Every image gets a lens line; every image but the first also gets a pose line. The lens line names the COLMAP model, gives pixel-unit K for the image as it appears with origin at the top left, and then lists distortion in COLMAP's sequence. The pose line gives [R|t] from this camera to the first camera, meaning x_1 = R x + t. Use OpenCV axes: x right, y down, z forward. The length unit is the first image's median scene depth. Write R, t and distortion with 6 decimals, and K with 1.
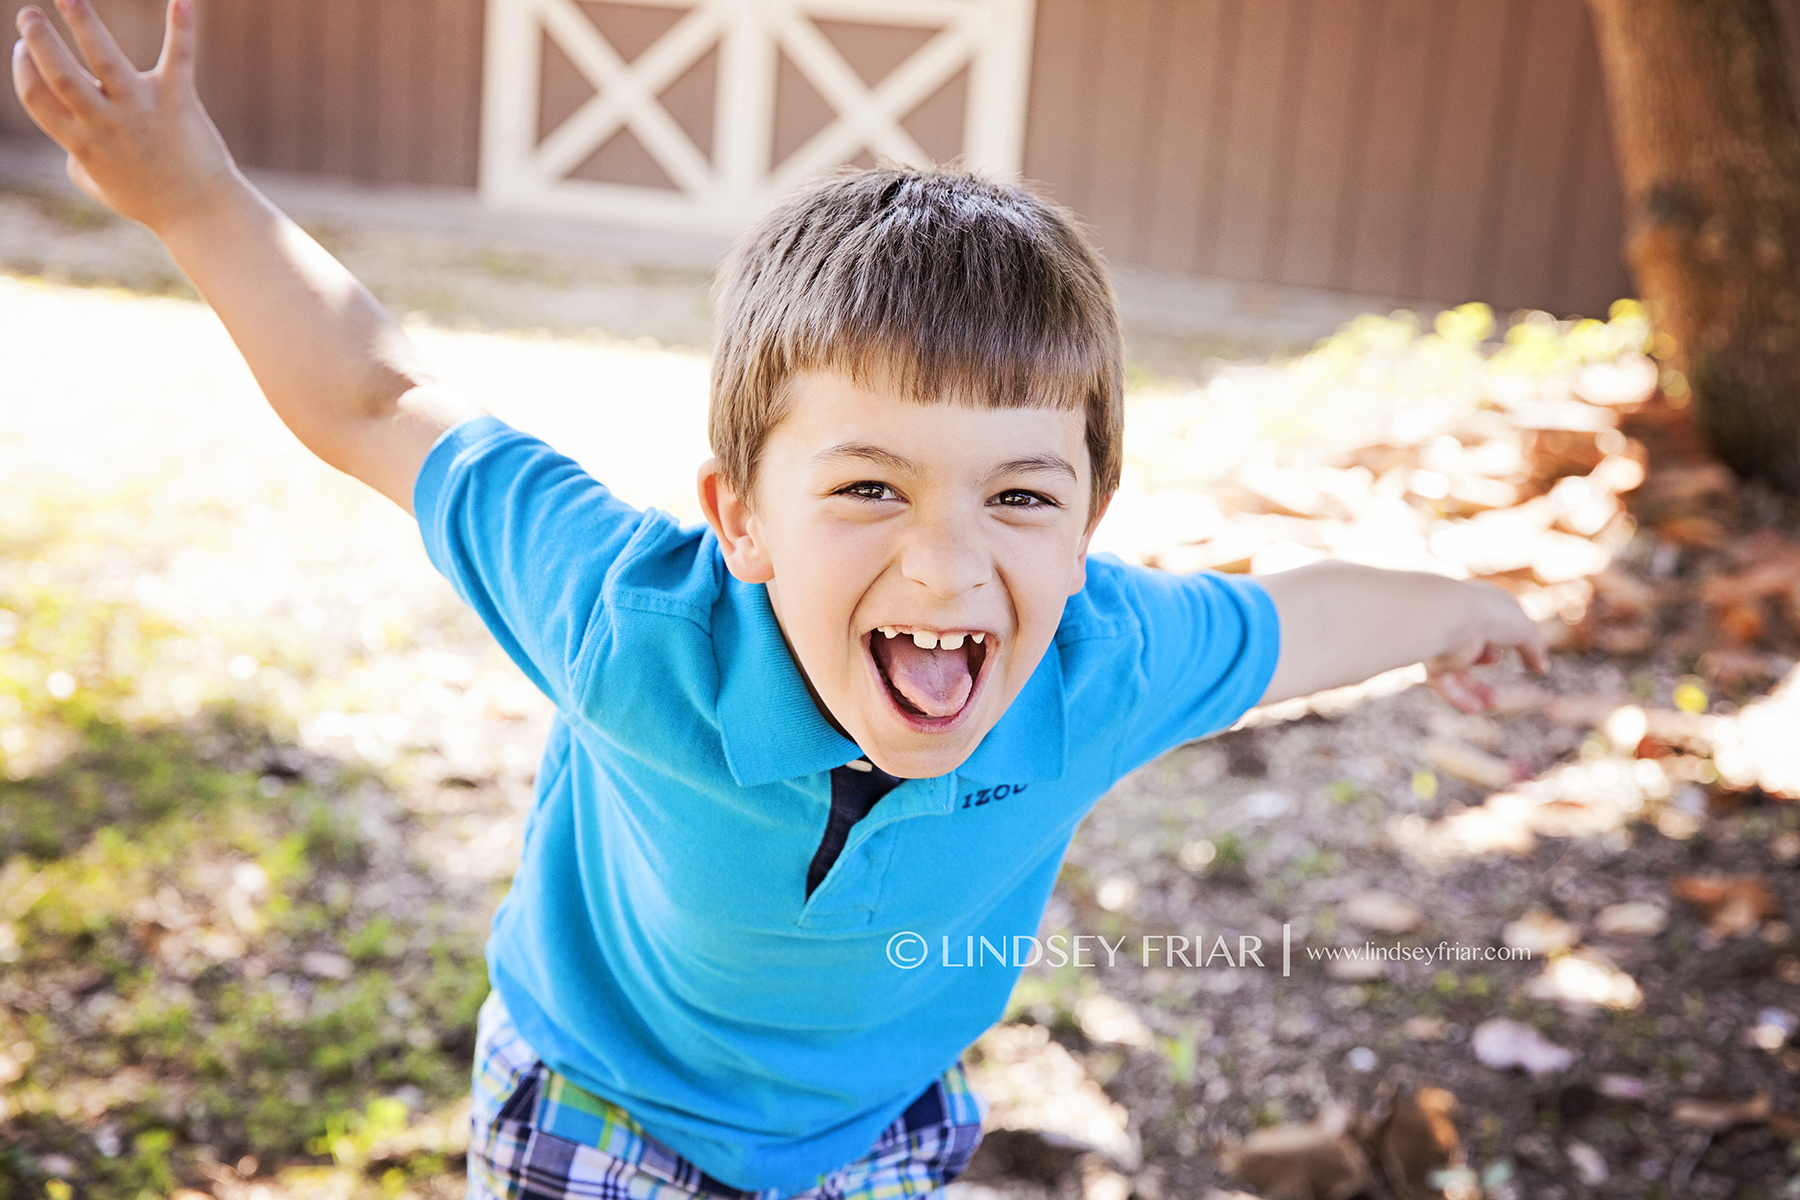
lens RADIAL K [[2998.8, 0, 888.6], [0, 2998.8, 595.9], [0, 0, 1]] dist [0.213841, 0.000000]
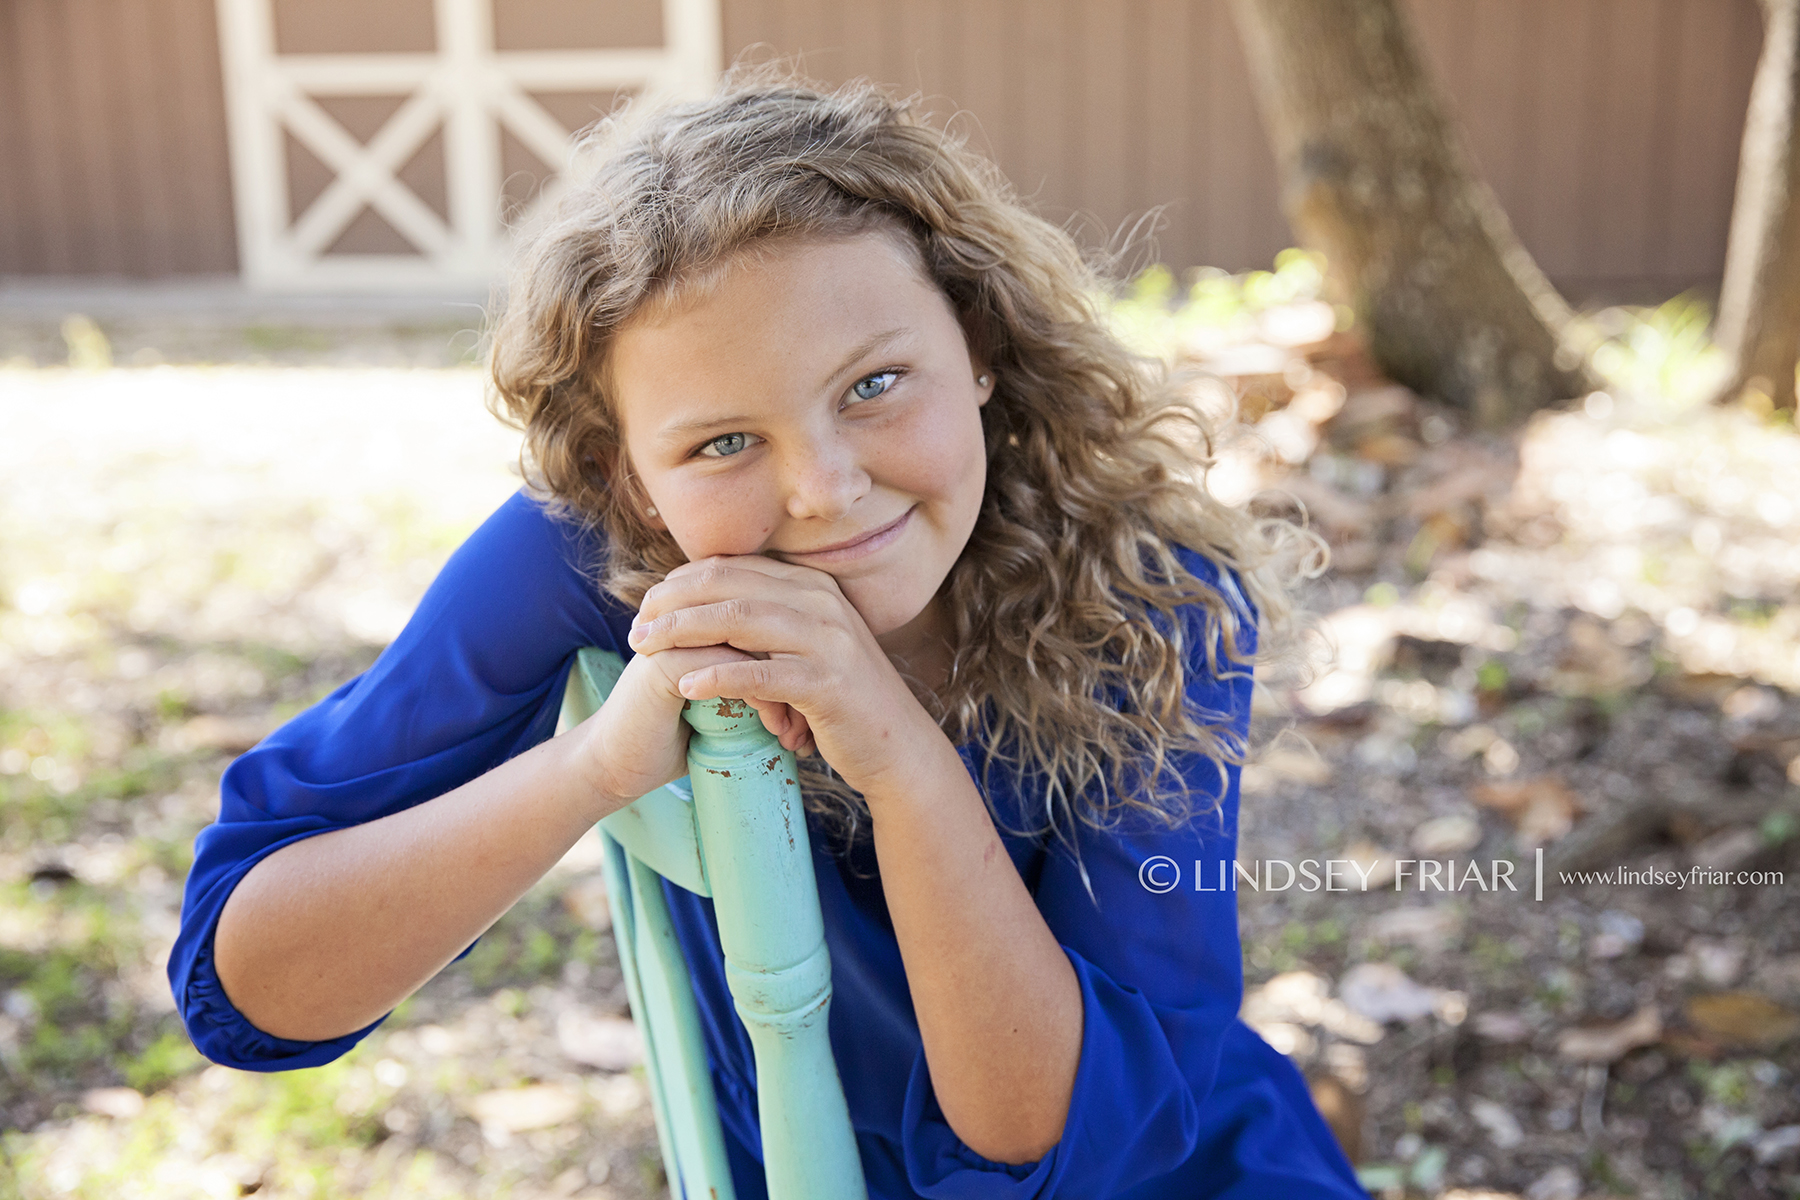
lens RADIAL K [[2353.5, 0, 901.5], [0, 2353.5, 605.7], [0, 0, 1]] dist [0.099958, 0.000000]
pose [[0.986668, -0.124273, 0.105084, -0.005380], [0.122456, 0.992193, 0.023599, -0.006958], [-0.107196, -0.010416, 0.994183, 0.165281]]
